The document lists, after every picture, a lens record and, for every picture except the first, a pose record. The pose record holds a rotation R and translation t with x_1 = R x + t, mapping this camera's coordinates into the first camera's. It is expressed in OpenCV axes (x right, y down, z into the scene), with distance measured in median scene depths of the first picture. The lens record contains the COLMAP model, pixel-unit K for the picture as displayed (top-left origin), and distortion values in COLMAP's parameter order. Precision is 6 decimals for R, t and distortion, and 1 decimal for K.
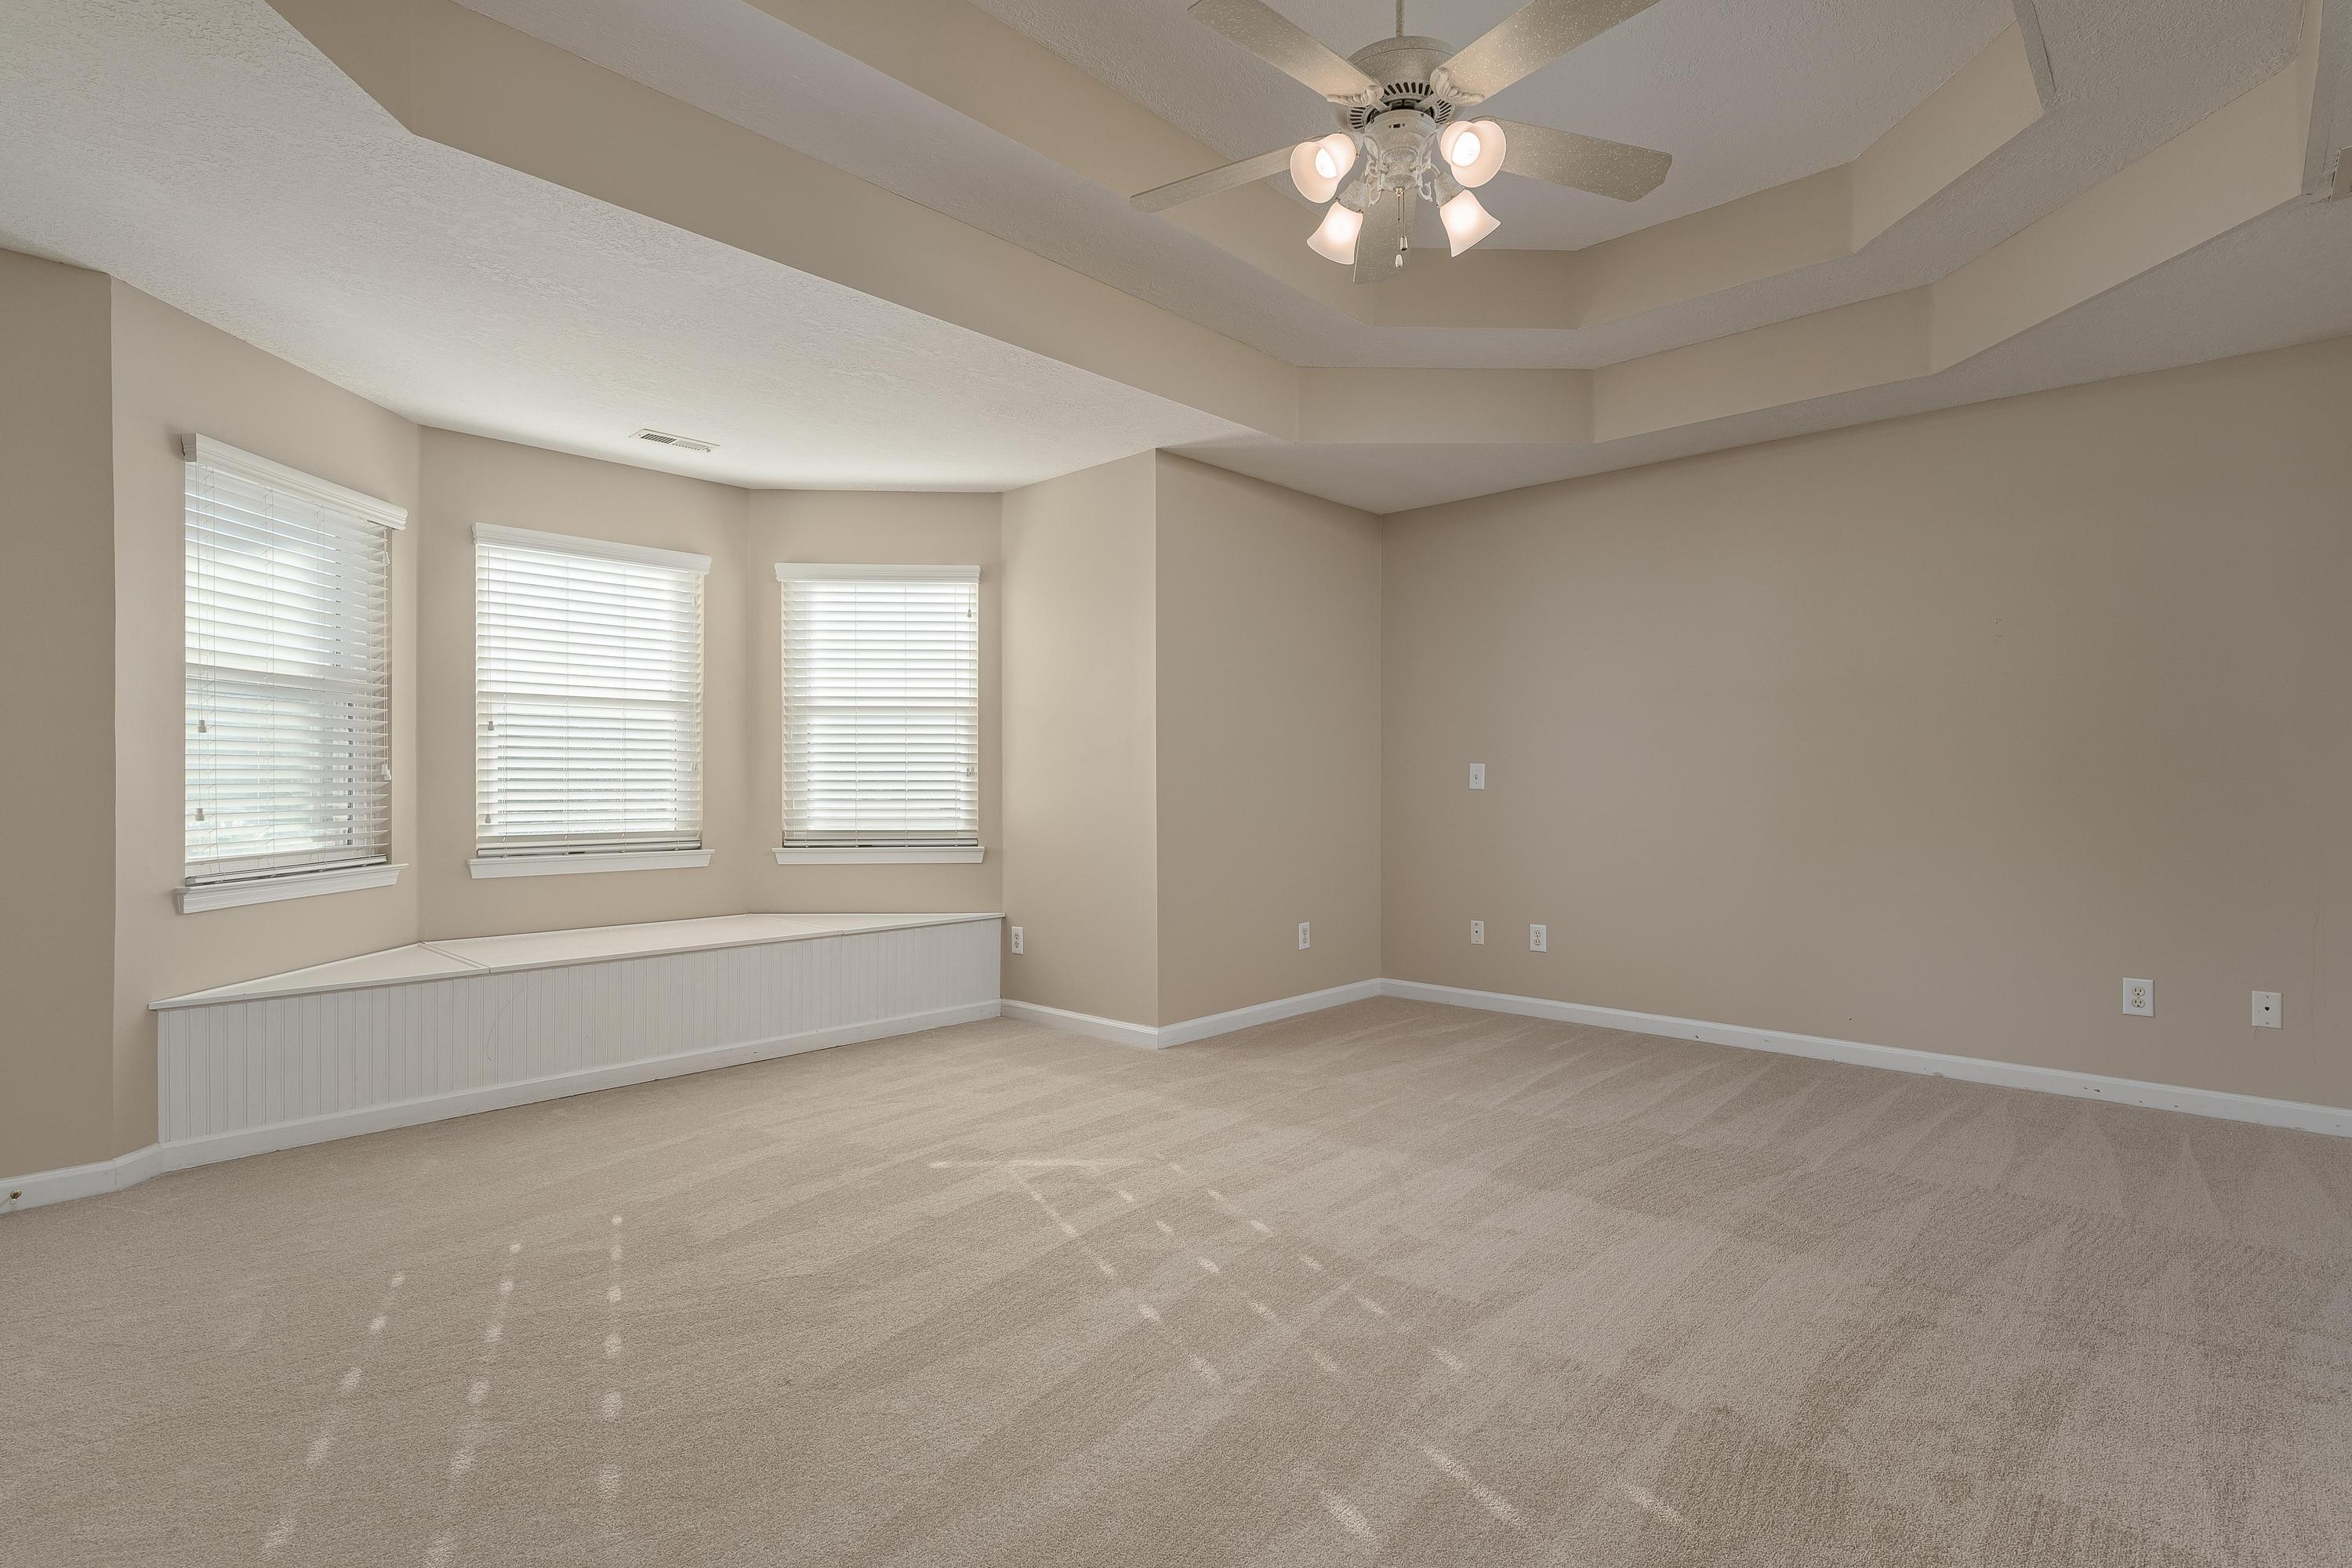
lens RADIAL K [[1135.4, 0, 1179.6], [0, 1135.4, 770.6], [0, 0, 1]] dist [-0.000083, -0.000100]
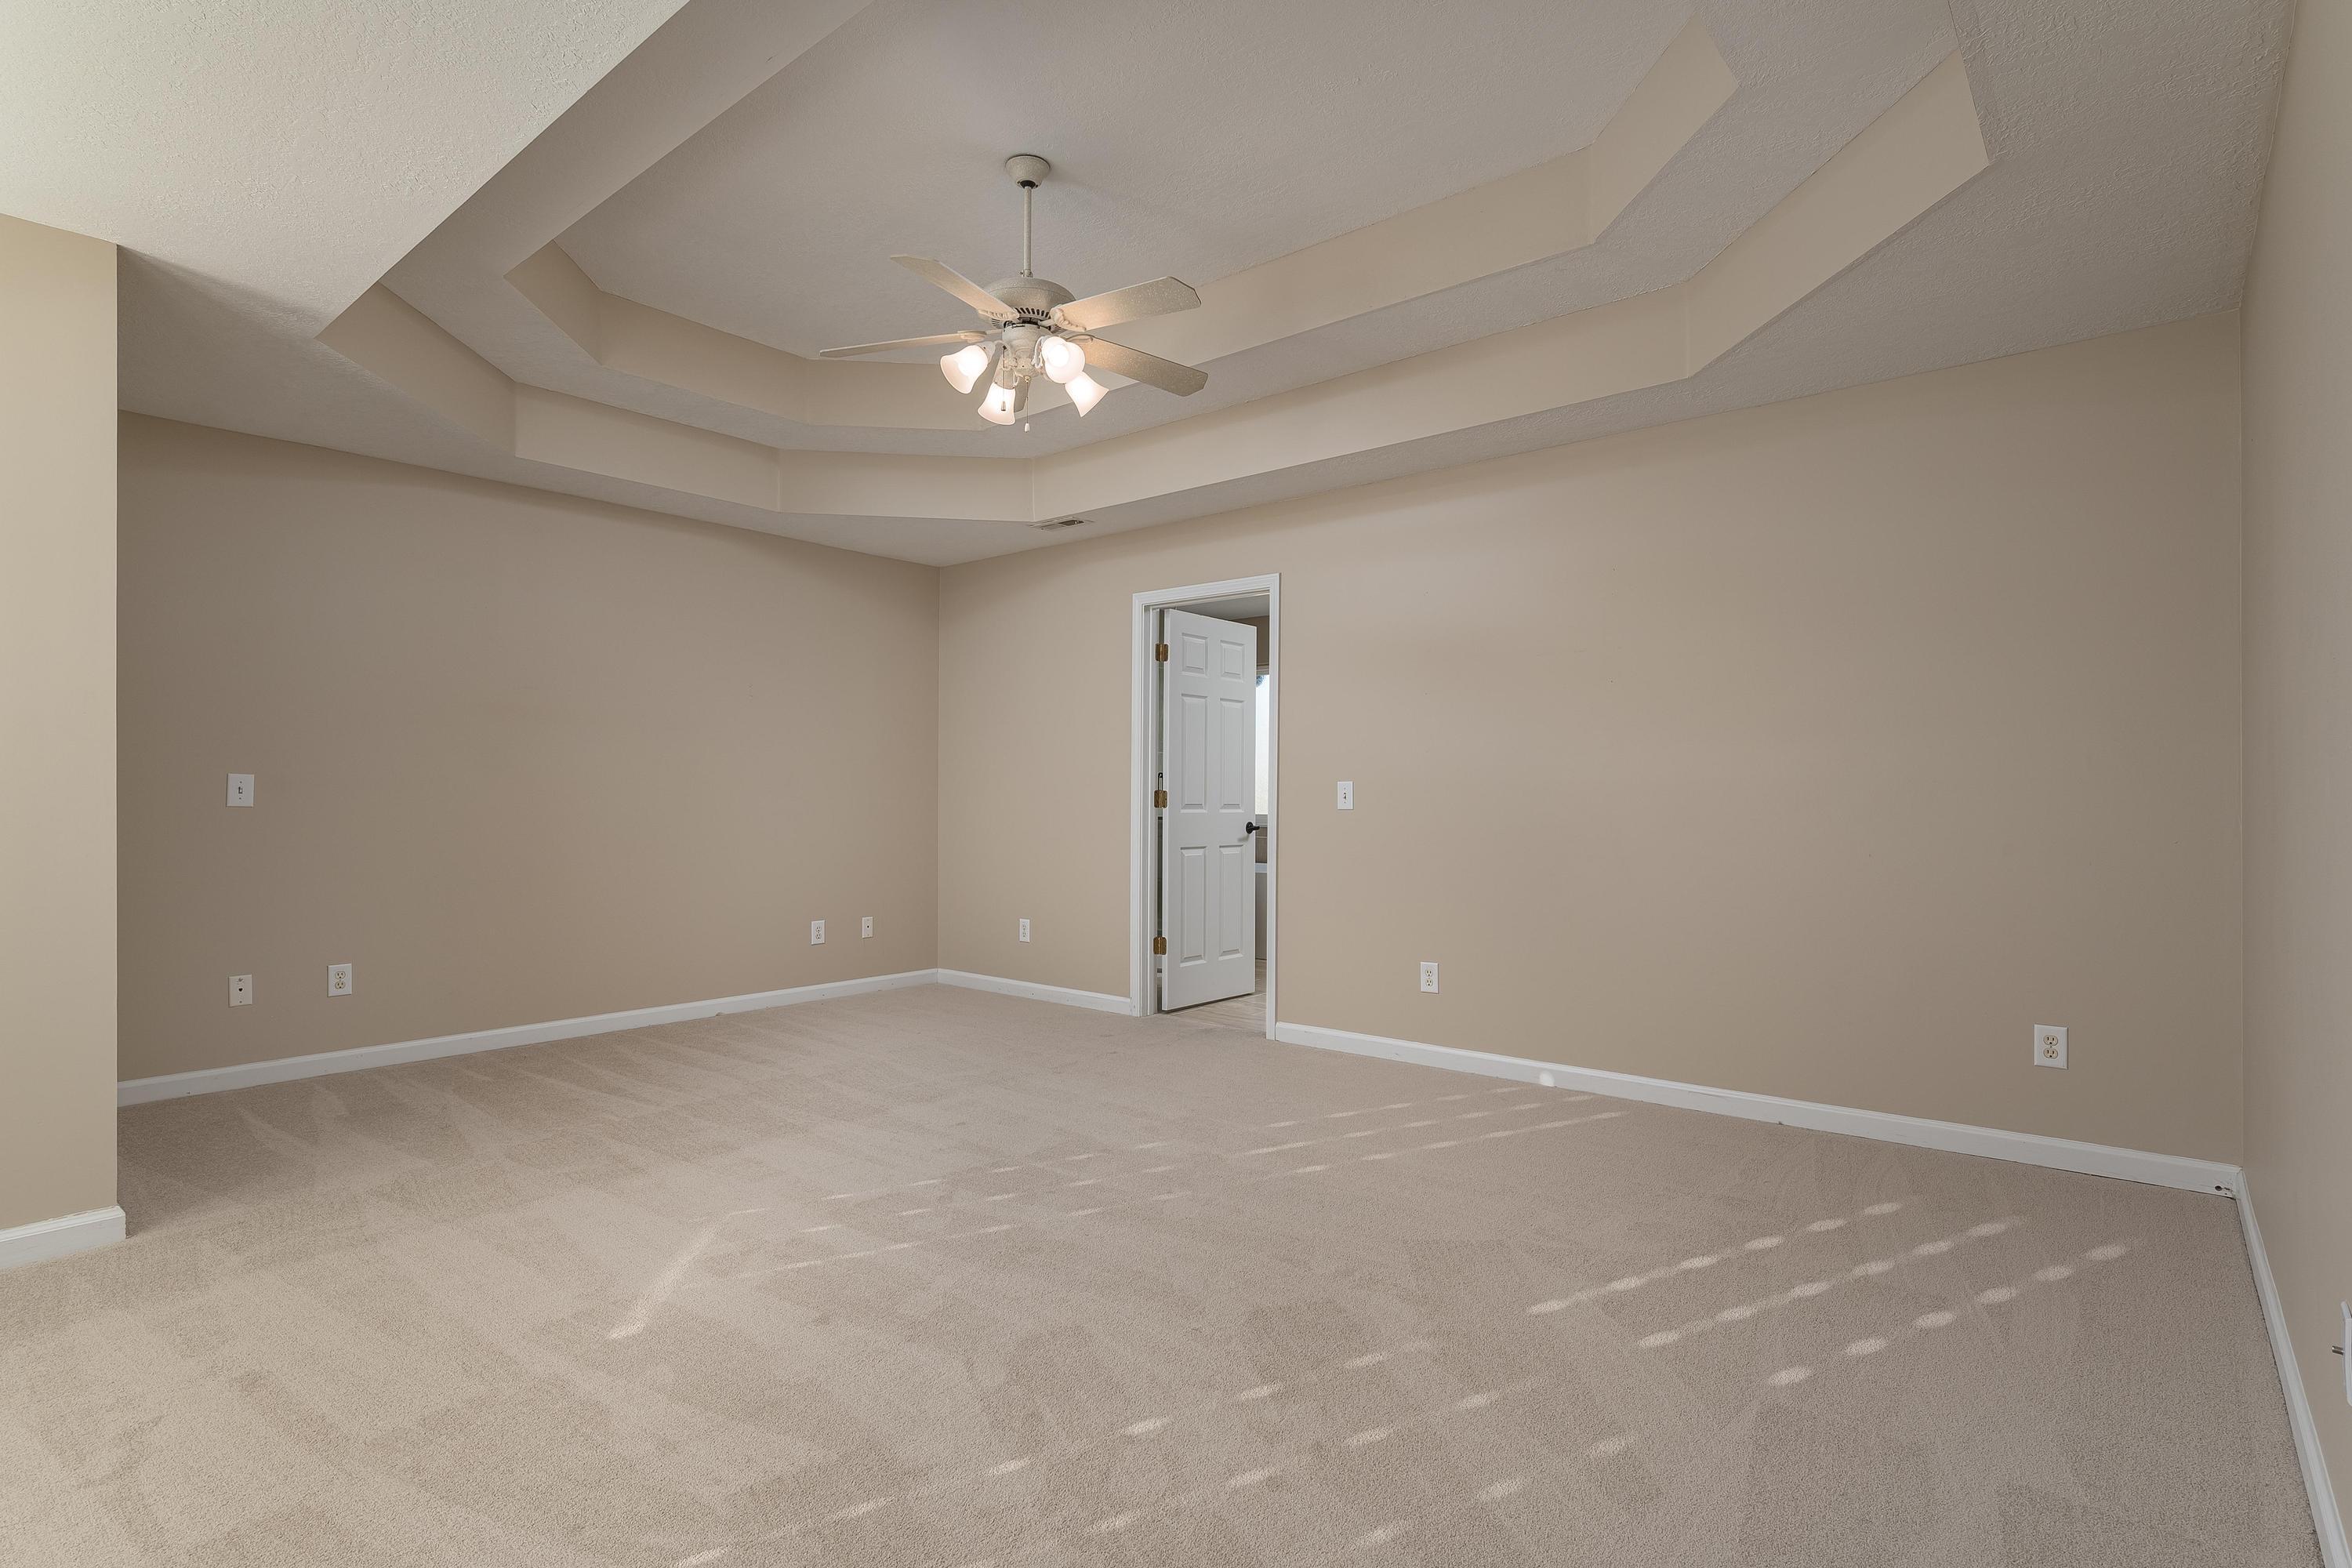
lens RADIAL K [[1160.3, 0, 1178.6], [0, 1160.3, 809.2], [0, 0, 1]] dist [0.000250, 0.000006]
pose [[-0.049683, -0.010998, 0.998704, -0.970173], [-0.012212, 0.999871, 0.010403, 0.005350], [-0.998690, -0.011680, -0.049811, 0.699578]]
